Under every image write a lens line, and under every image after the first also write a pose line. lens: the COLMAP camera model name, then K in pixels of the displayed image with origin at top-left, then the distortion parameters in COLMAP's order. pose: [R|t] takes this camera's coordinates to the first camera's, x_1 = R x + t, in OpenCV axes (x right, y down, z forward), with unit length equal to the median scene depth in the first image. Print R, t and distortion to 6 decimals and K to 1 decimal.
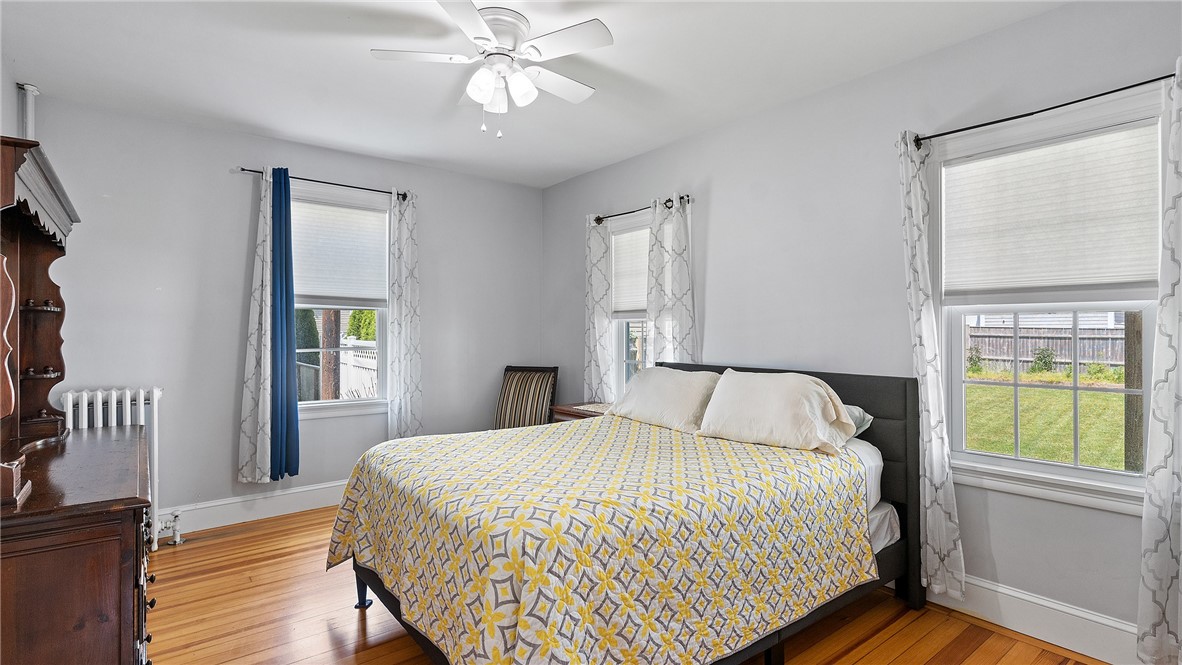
lens RADIAL K [[574.0, 0, 586.7], [0, 574.0, 301.2], [0, 0, 1]] dist [-0.002447, 0.000451]
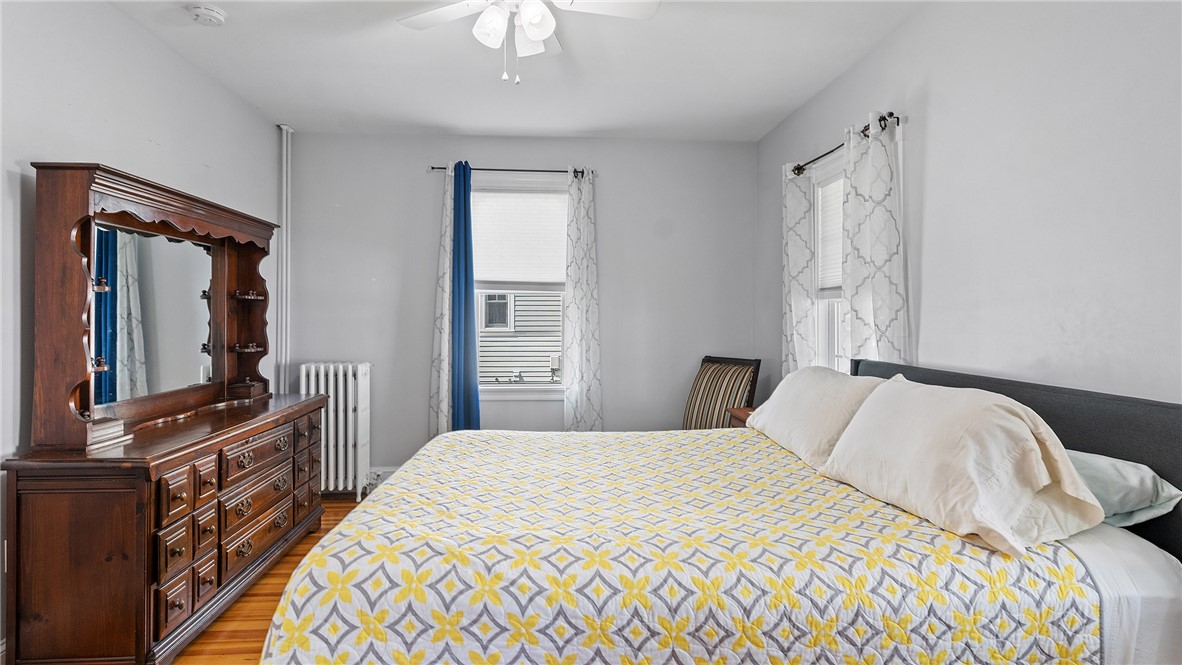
lens RADIAL K [[588.0, 0, 588.3], [0, 588.0, 294.7], [0, 0, 1]] dist [0.001843, 0.000024]
pose [[0.825059, -0.020066, -0.564691, 0.389020], [0.029336, 0.999543, 0.007344, 0.018002], [0.564285, -0.022625, 0.825270, 0.328658]]
